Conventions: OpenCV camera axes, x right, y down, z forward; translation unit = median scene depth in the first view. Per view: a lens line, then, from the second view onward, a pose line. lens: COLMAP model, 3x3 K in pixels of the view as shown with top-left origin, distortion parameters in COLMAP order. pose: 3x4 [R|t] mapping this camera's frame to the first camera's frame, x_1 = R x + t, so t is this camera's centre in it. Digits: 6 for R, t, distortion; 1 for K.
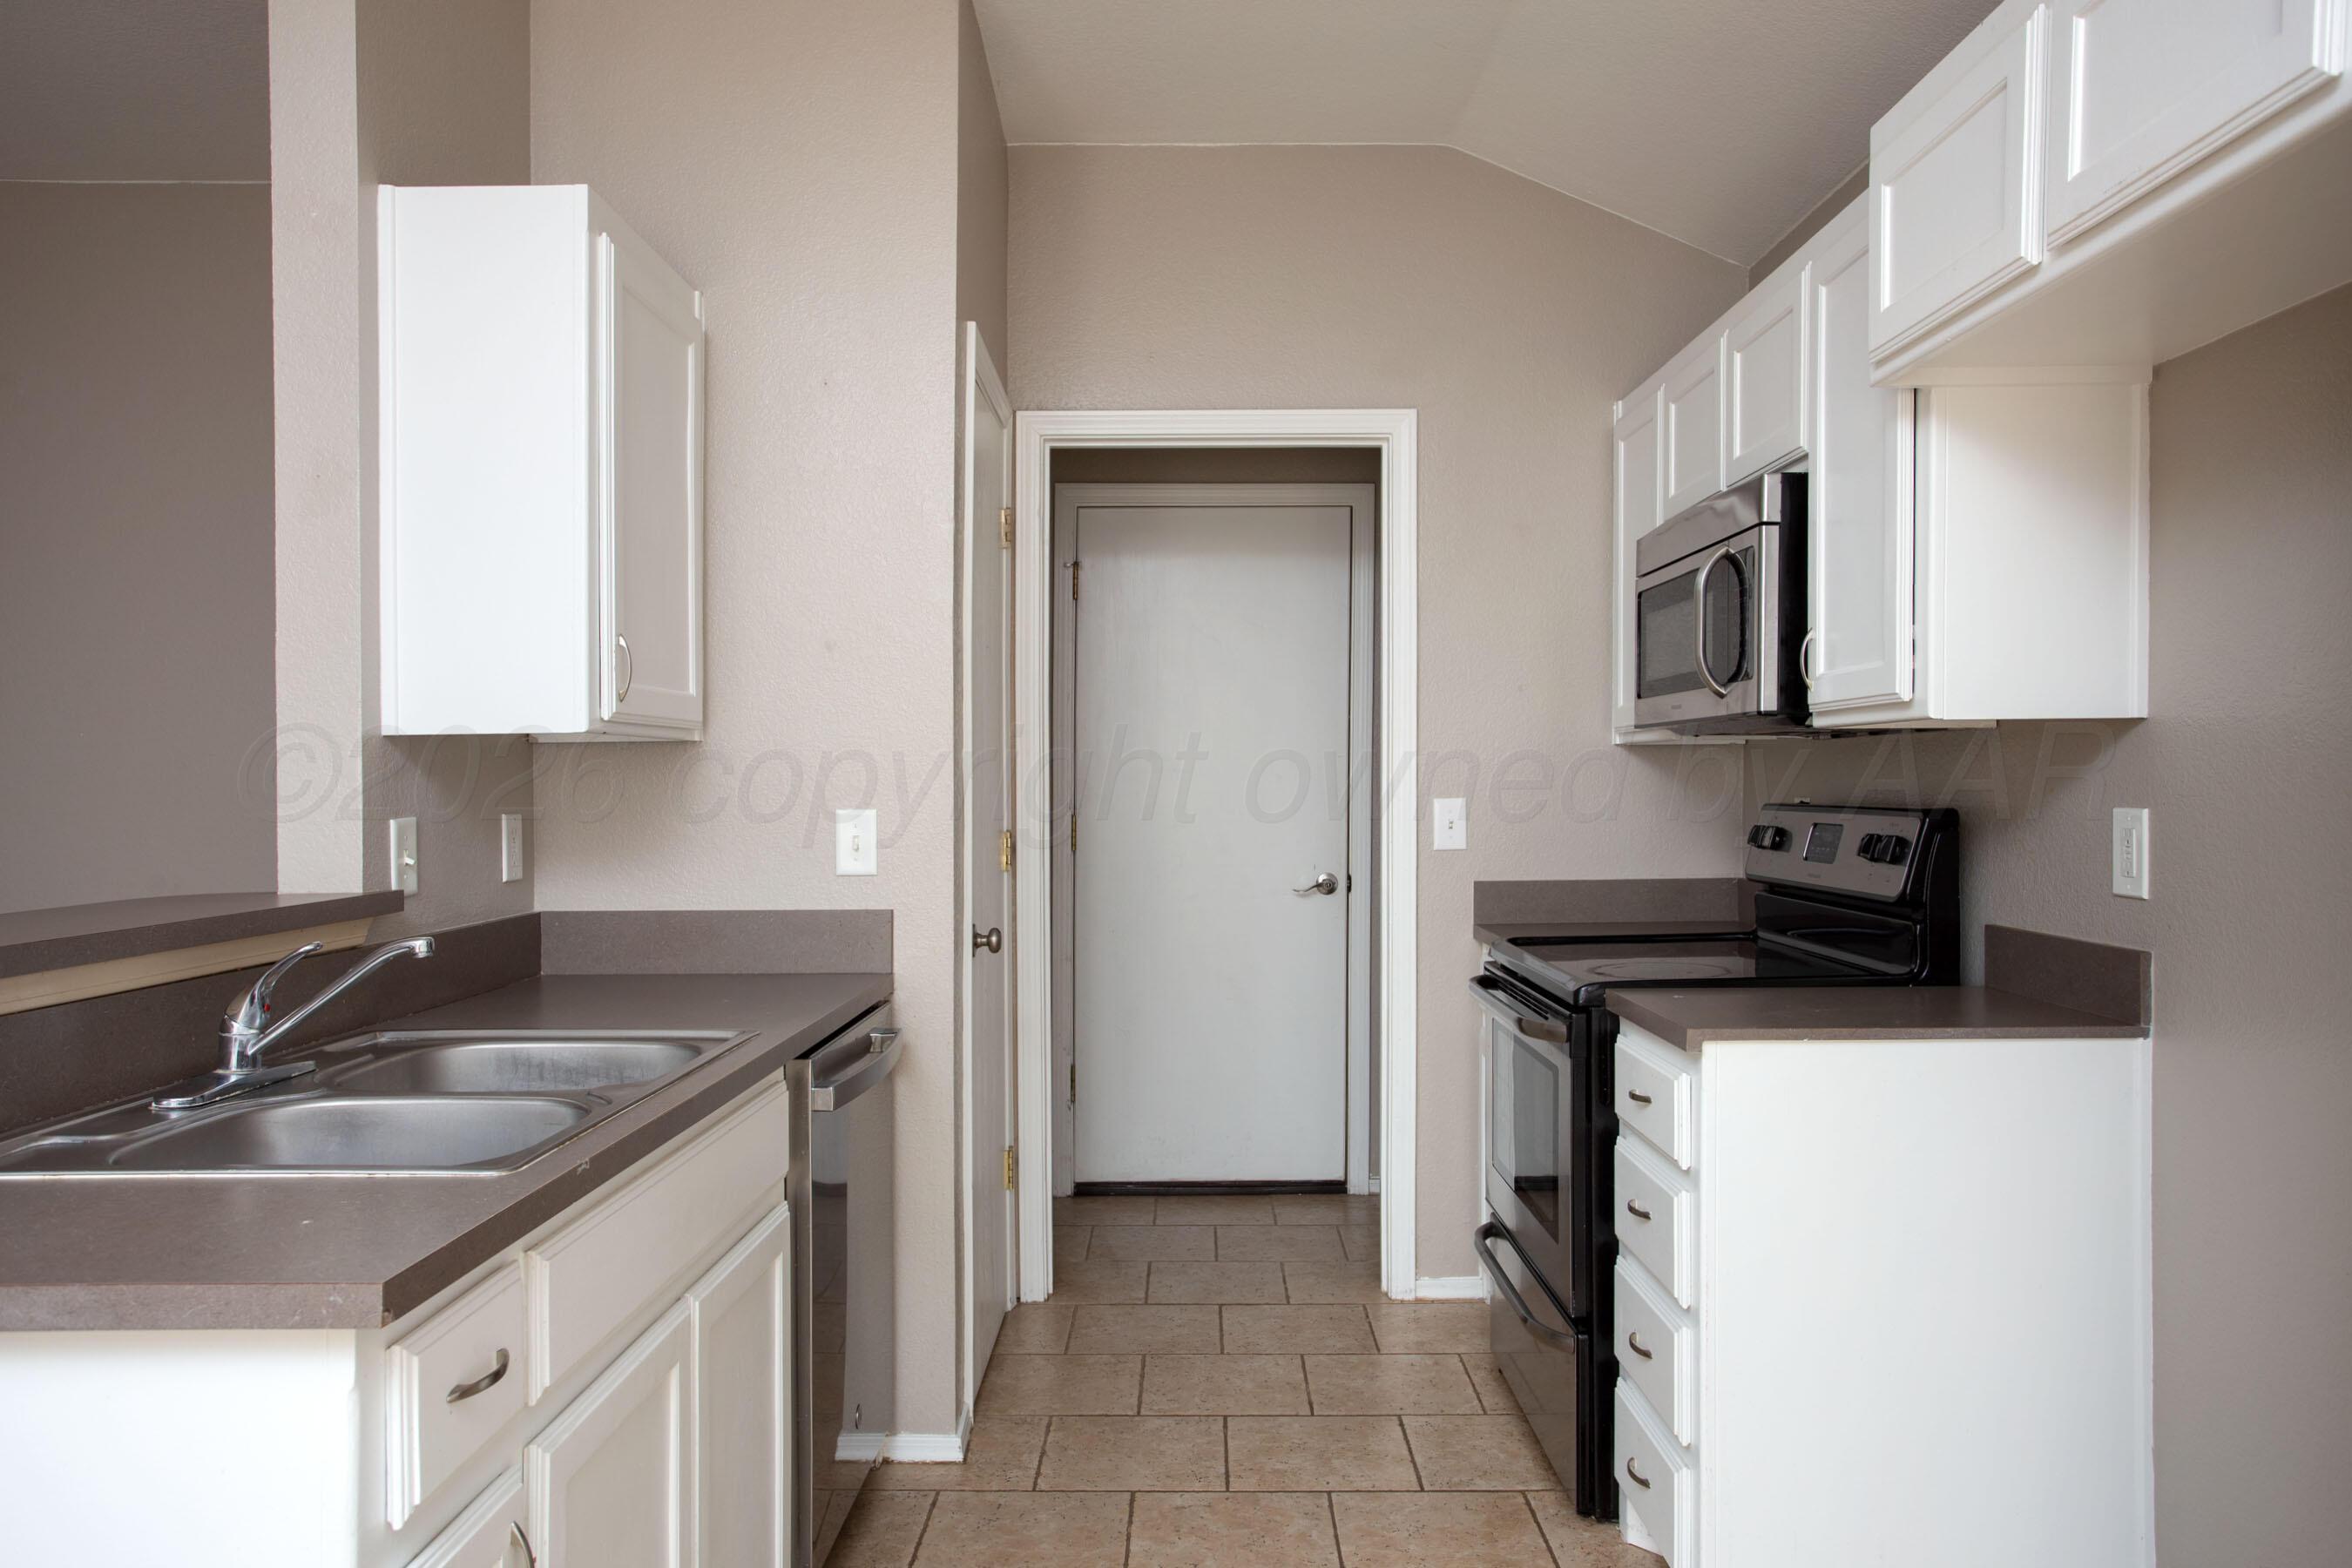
lens RADIAL K [[1618.9, 0, 1232.7], [0, 1618.9, 773.9], [0, 0, 1]] dist [-0.001118, 0.001036]
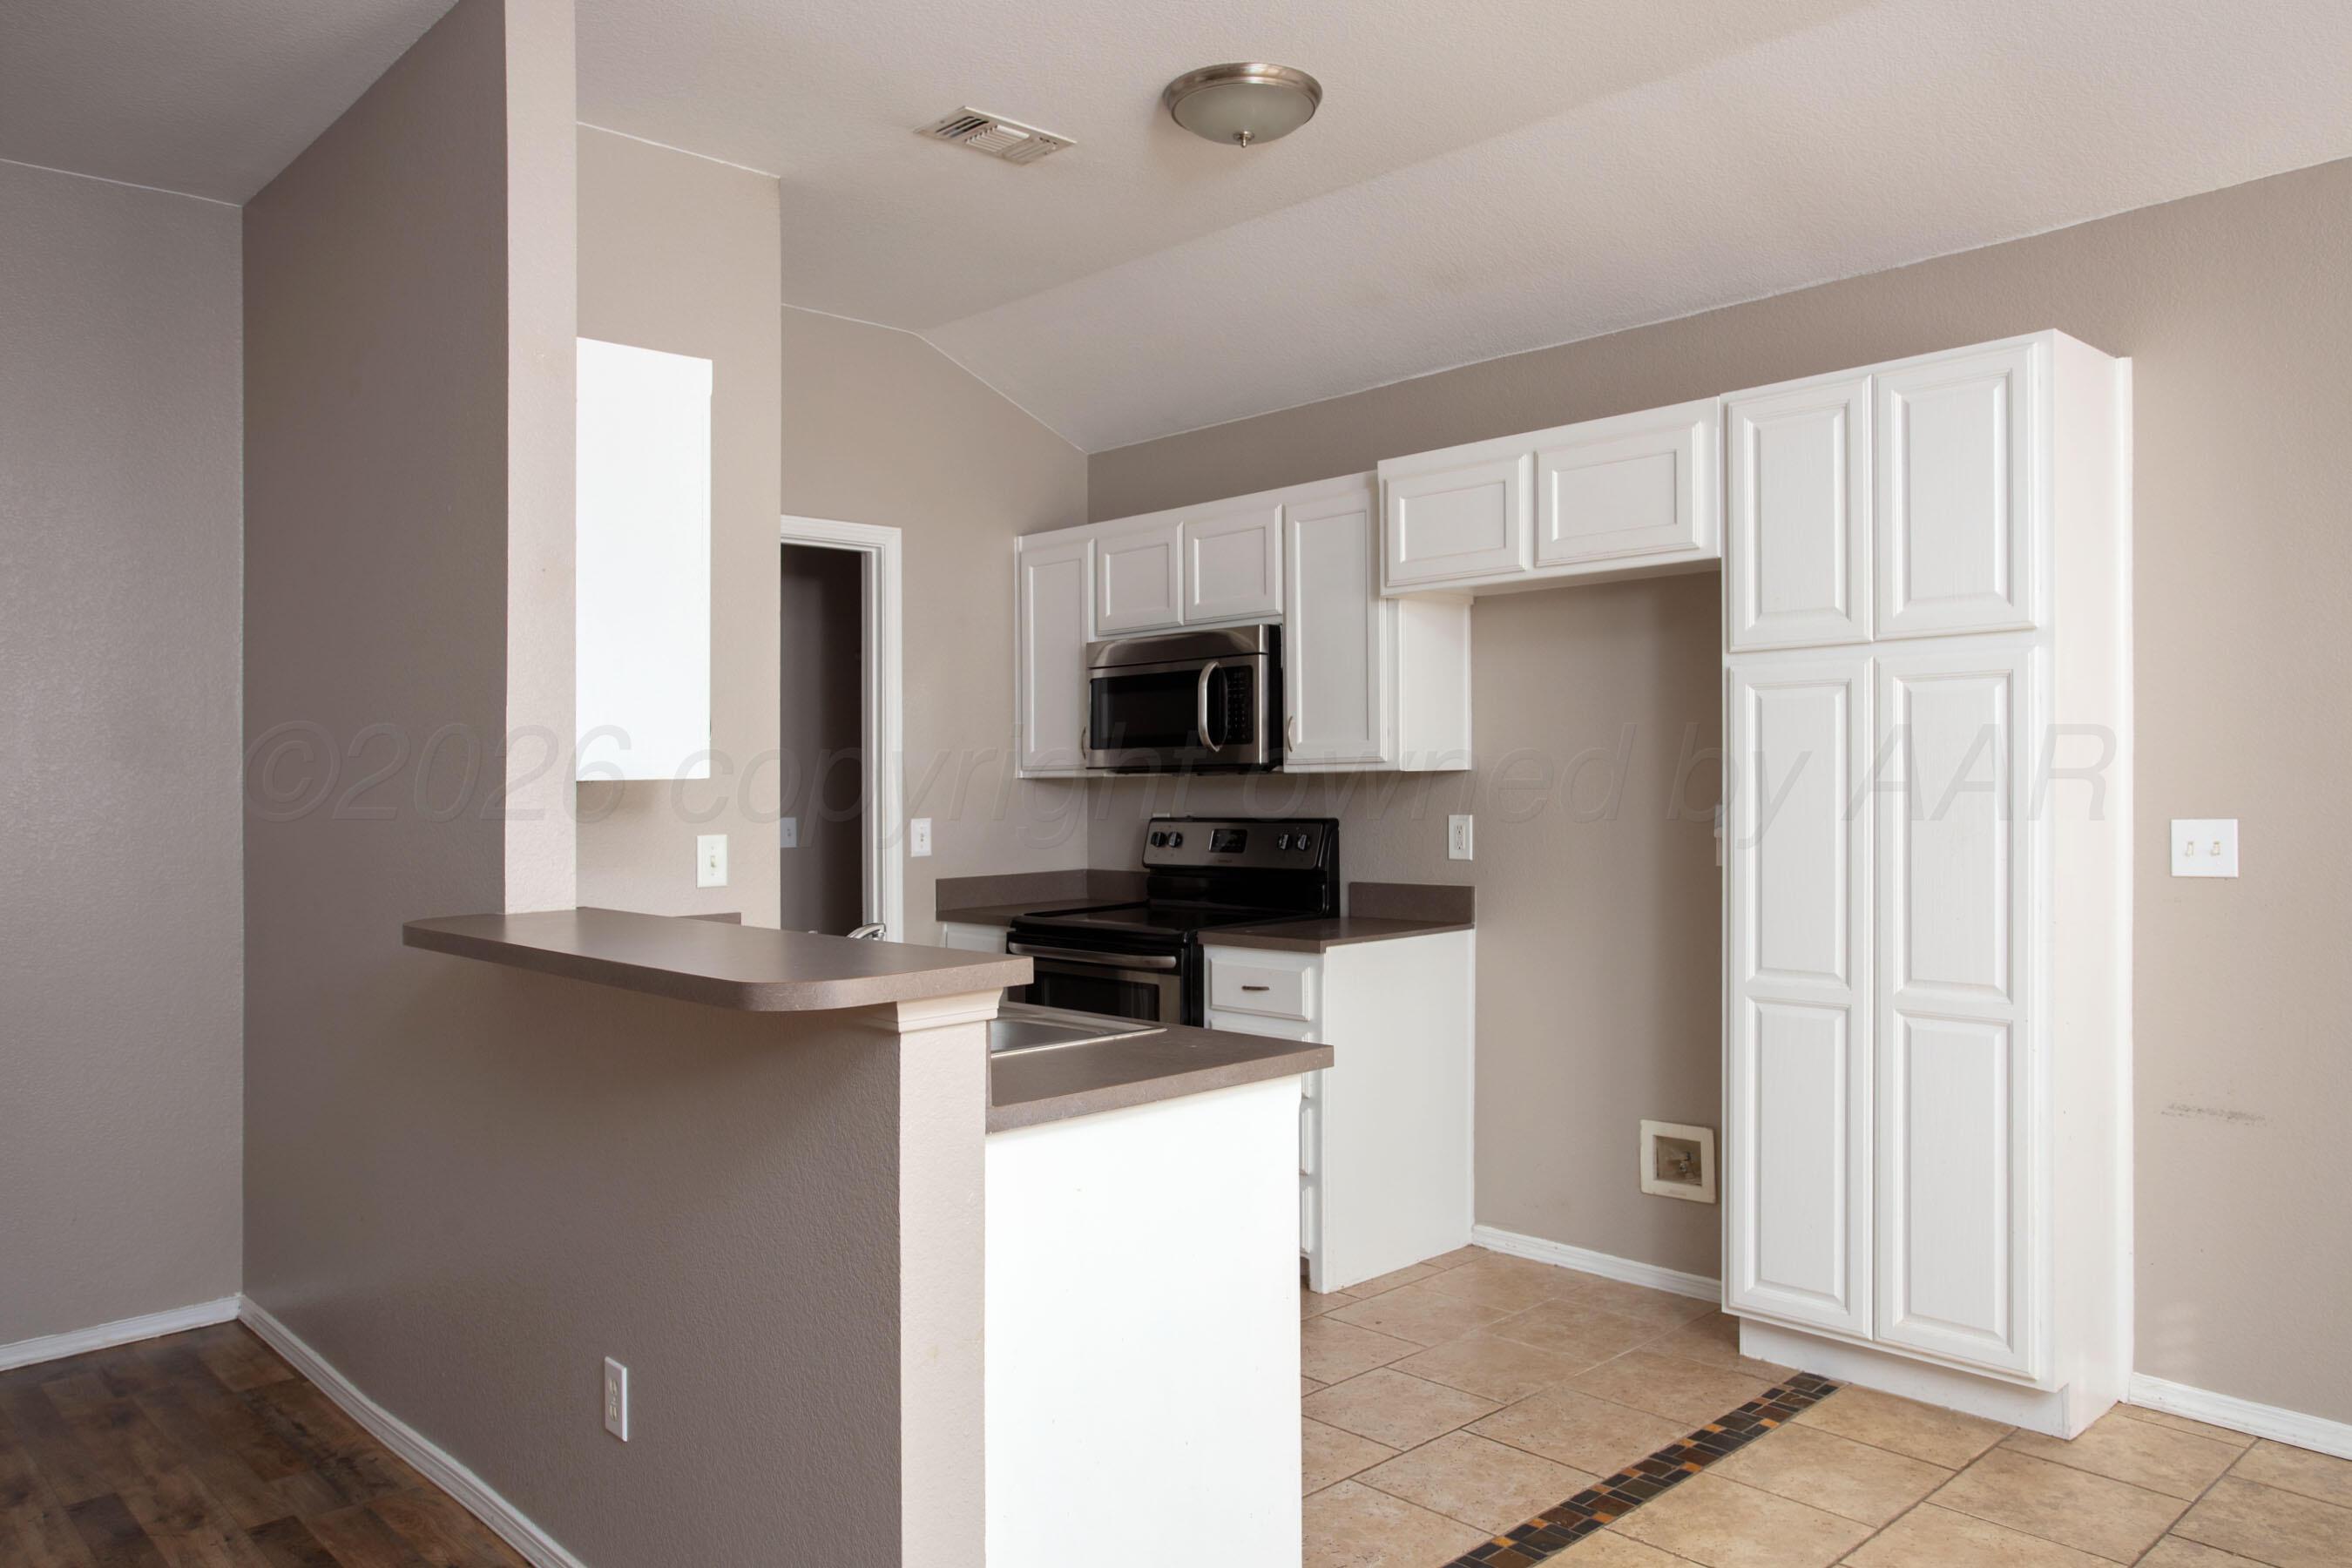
lens RADIAL K [[1618.9, 0, 1171.9], [0, 1618.9, 779.3], [0, 0, 1]] dist [-0.001118, 0.001036]
pose [[0.736738, -0.002793, 0.676172, -0.755532], [0.007829, 0.999960, -0.004400, -0.012061], [-0.676133, 0.008536, 0.736731, -0.164857]]
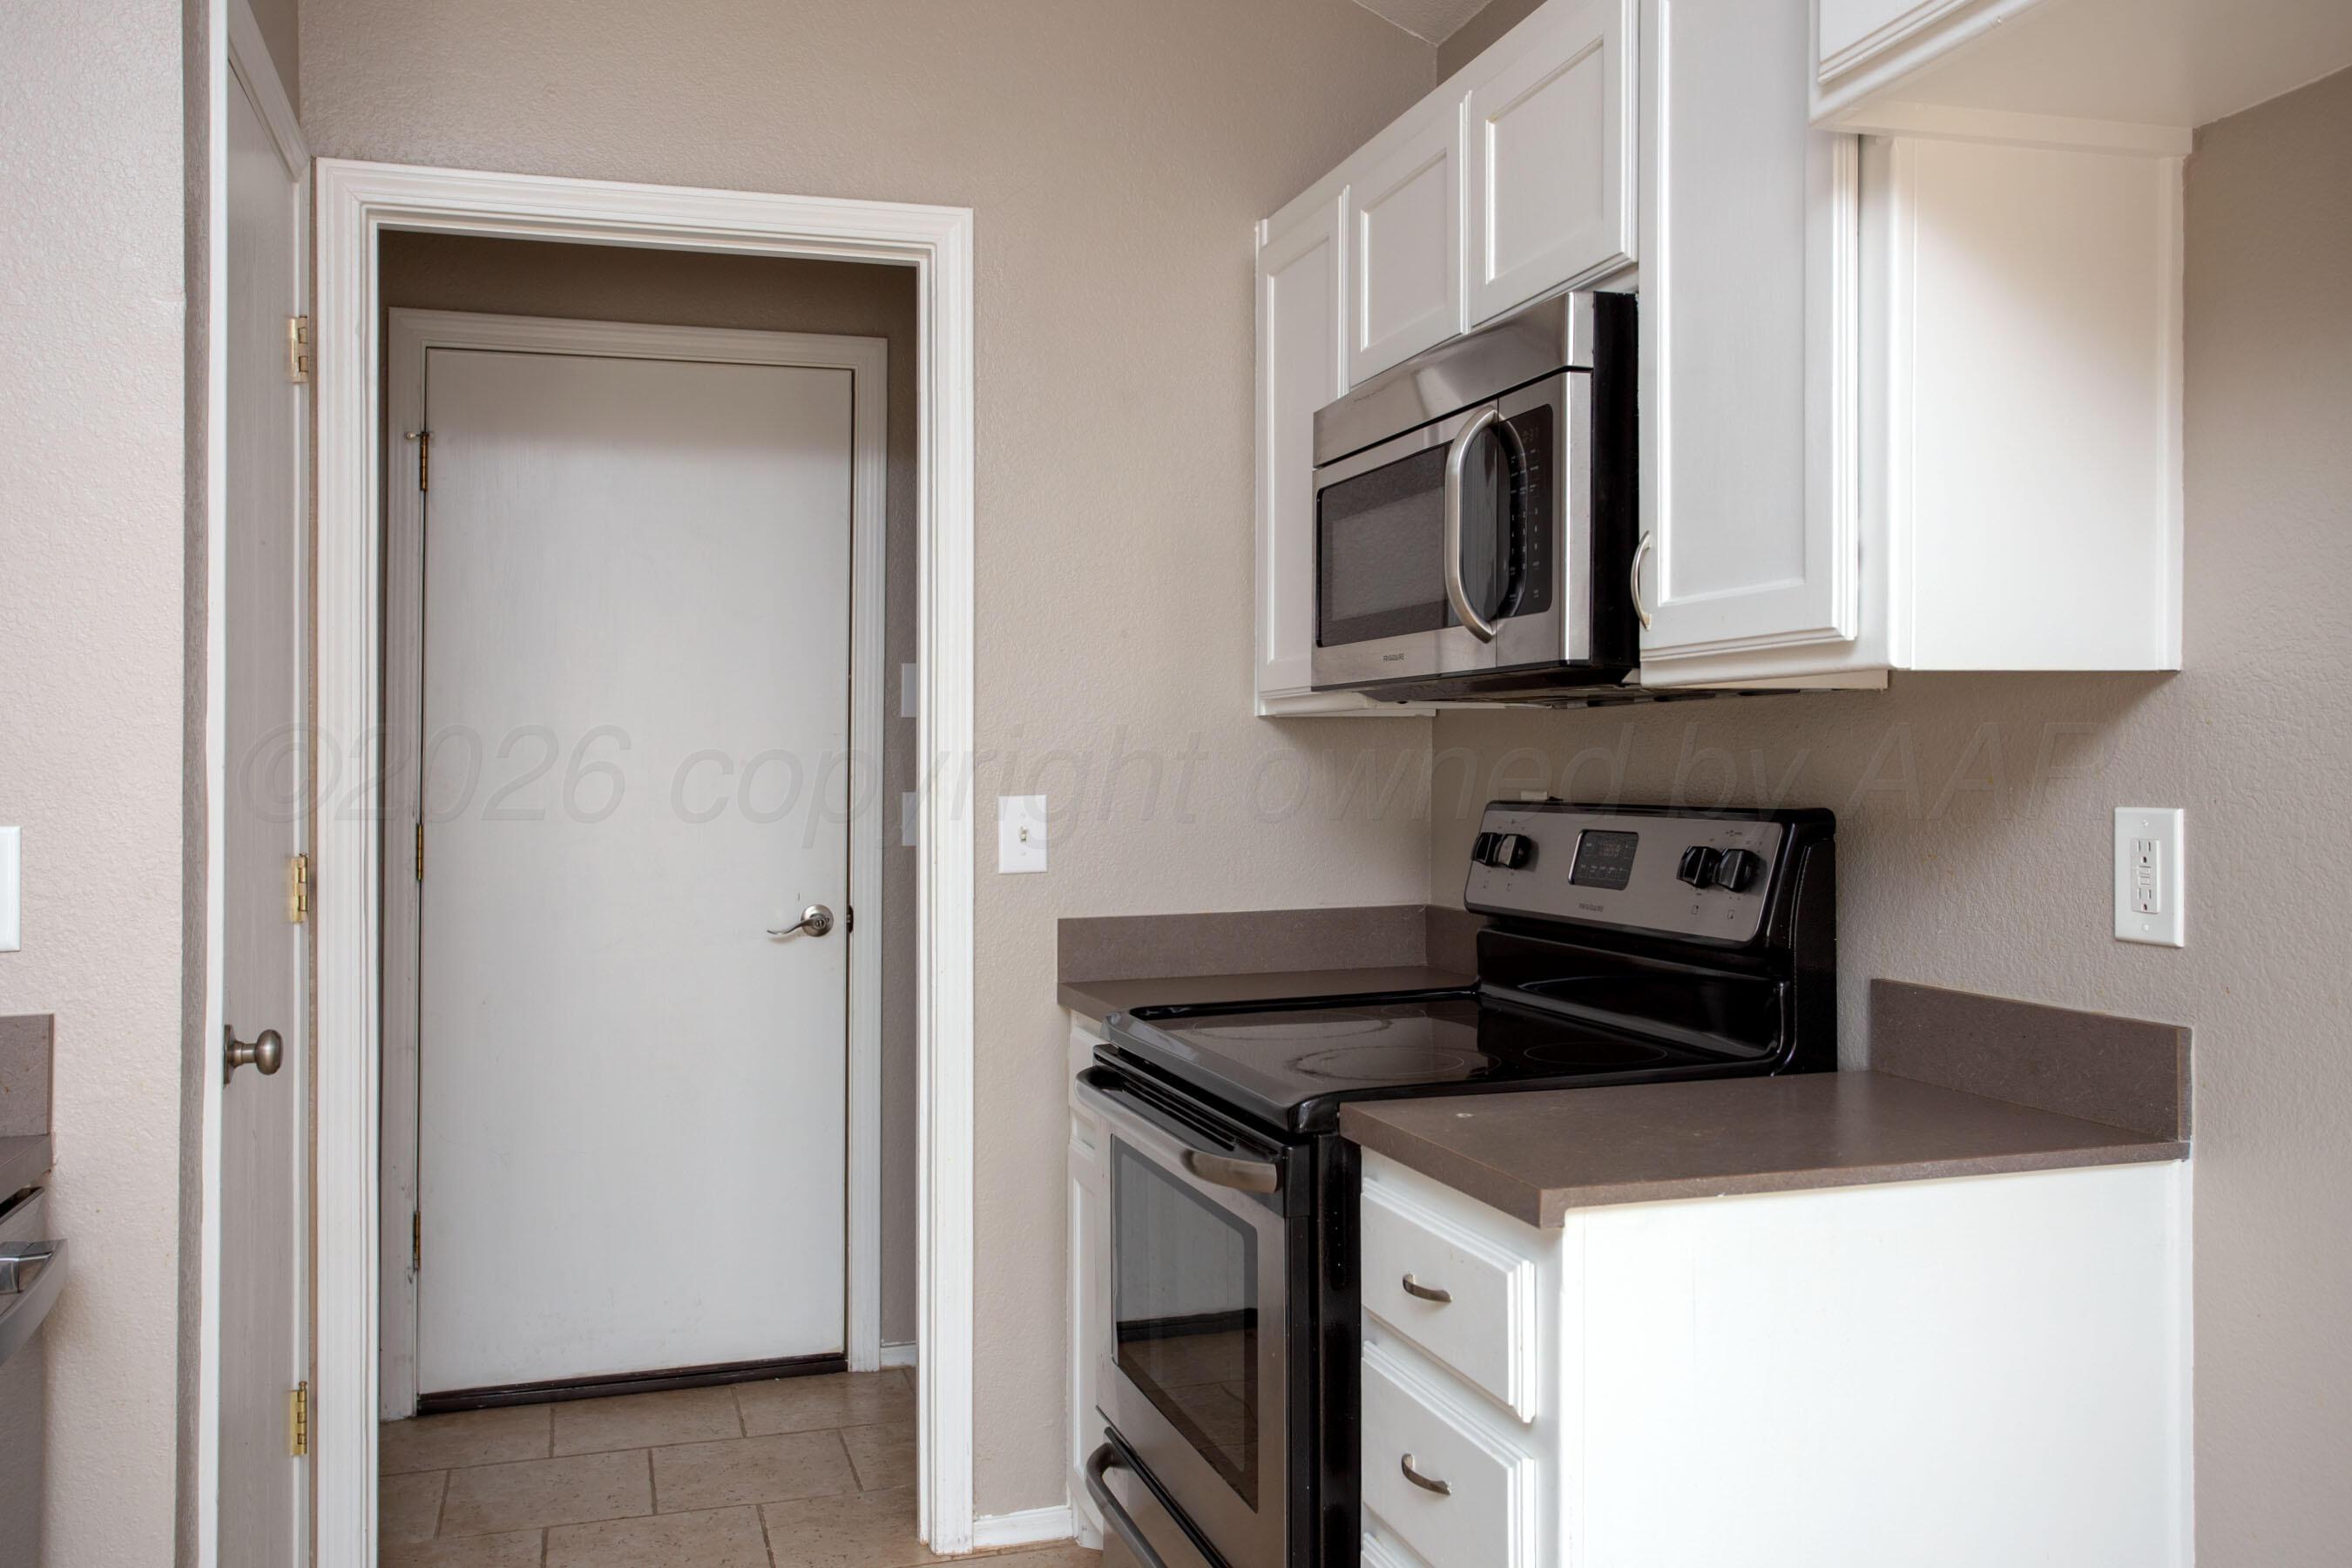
lens RADIAL K [[1952.8, 0, 1206.7], [0, 1952.8, 752.3], [0, 0, 1]] dist [-0.011081, 0.065082]
pose [[0.959312, -0.000197, 0.282350, -0.025364], [0.001564, 0.999988, -0.004618, 0.001387], [-0.282345, 0.004872, 0.959300, 0.248233]]
